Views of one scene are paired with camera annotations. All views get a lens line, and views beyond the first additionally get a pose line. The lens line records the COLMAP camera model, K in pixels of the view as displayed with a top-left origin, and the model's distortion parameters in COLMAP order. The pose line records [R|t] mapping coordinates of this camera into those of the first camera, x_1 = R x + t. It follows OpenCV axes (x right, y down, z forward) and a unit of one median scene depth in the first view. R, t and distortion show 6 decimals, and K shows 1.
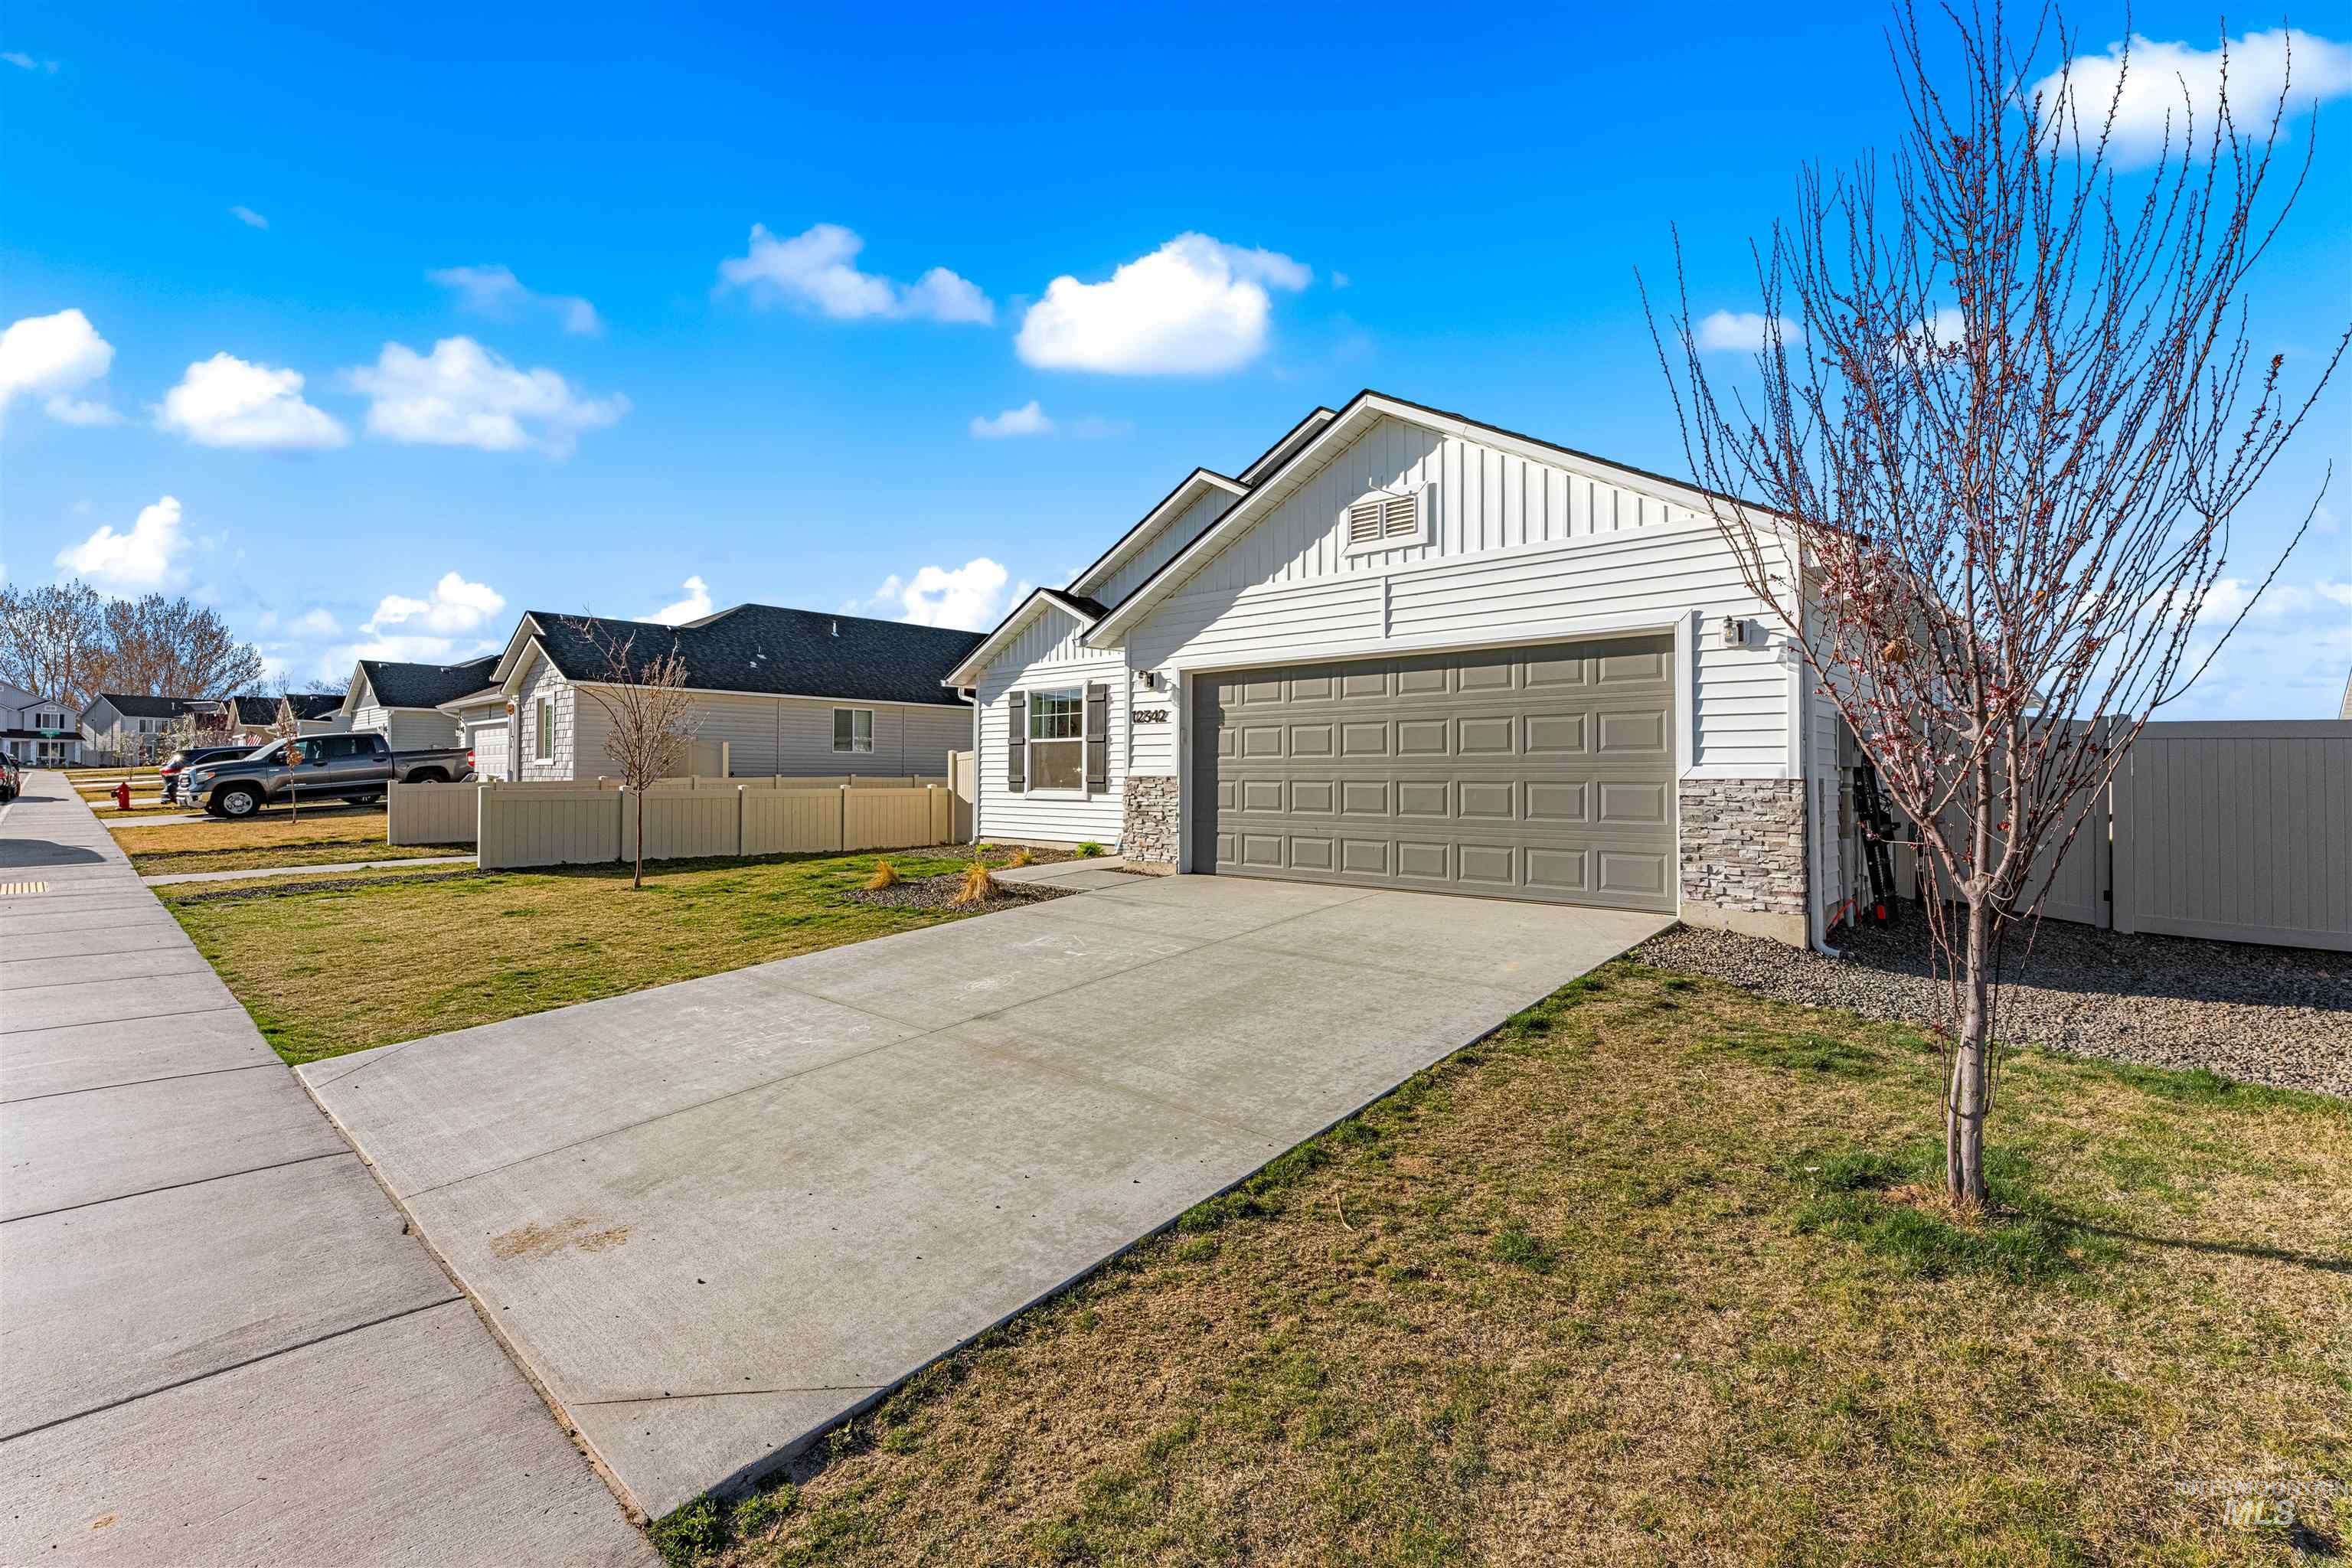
lens RADIAL K [[1000.1, 0, 1173.8], [0, 1000.1, 775.3], [0, 0, 1]] dist [0.002717, 0.000142]
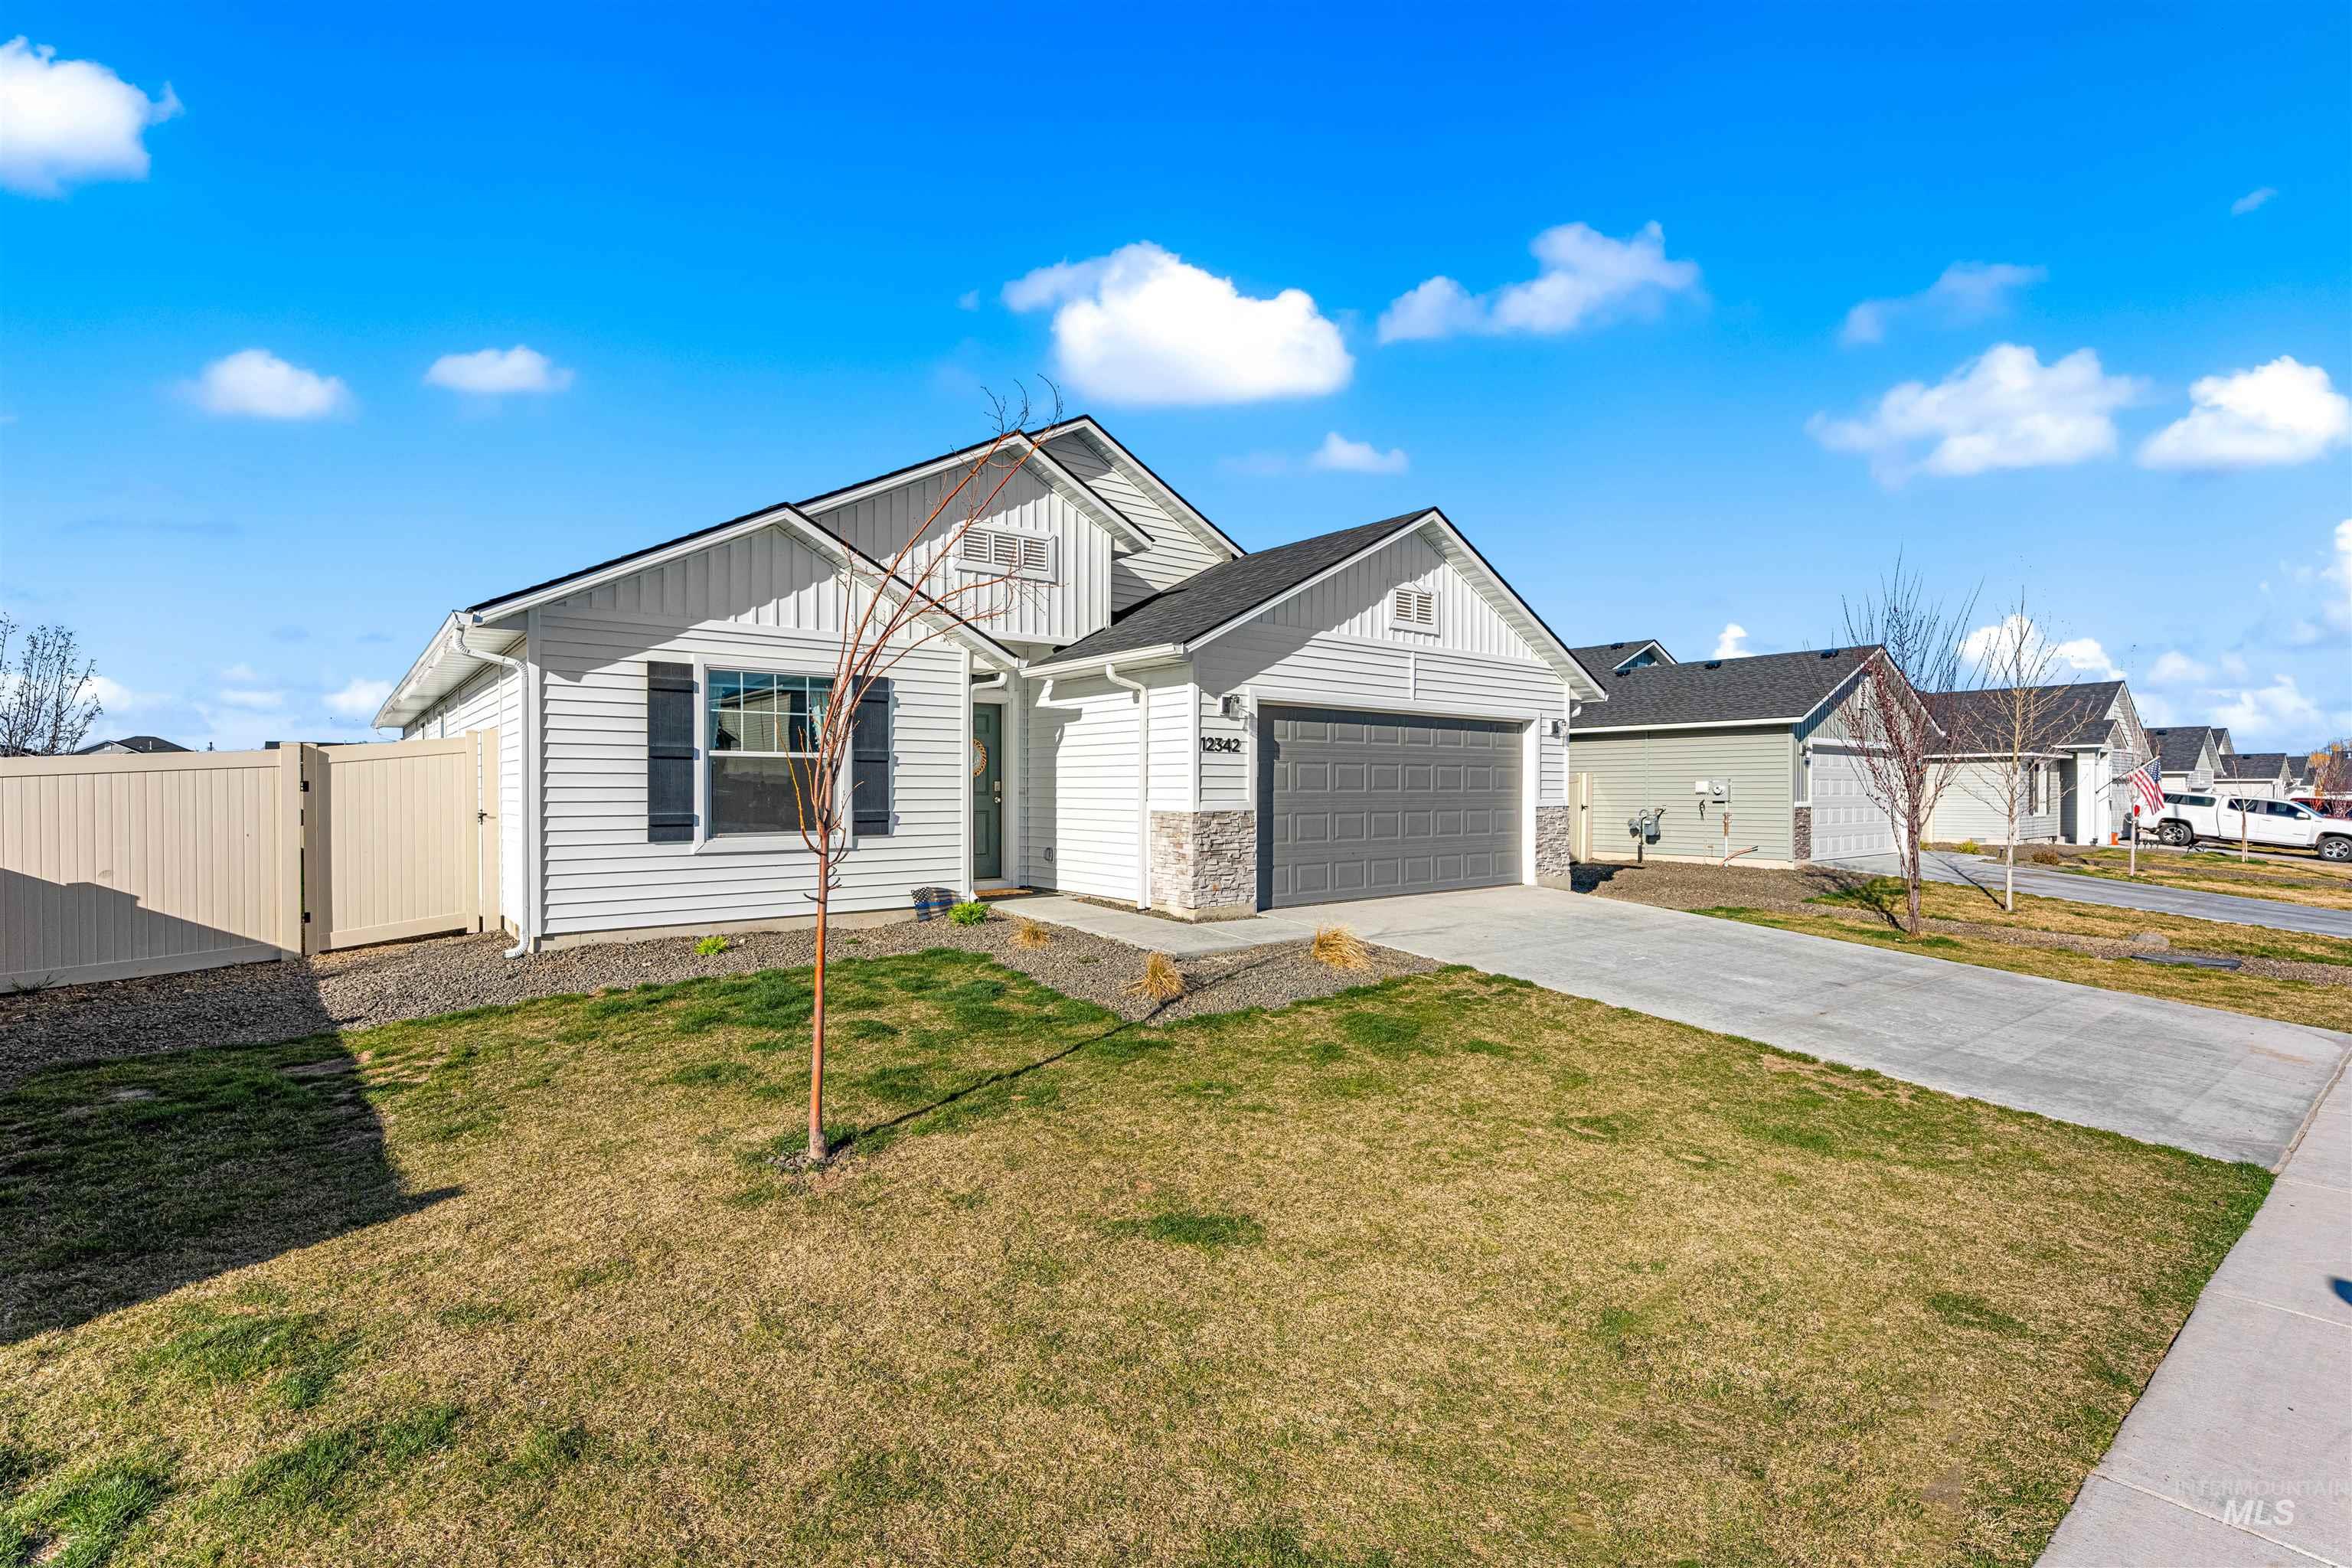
lens RADIAL K [[1069.1, 0, 1174.3], [0, 1069.1, 791.9], [0, 0, 1]] dist [-0.000071, 0.000003]
pose [[0.177087, -0.005080, 0.984182, -0.986339], [-0.001529, 0.999984, 0.005437, -0.021445], [-0.984194, -0.002468, 0.177077, 0.876300]]
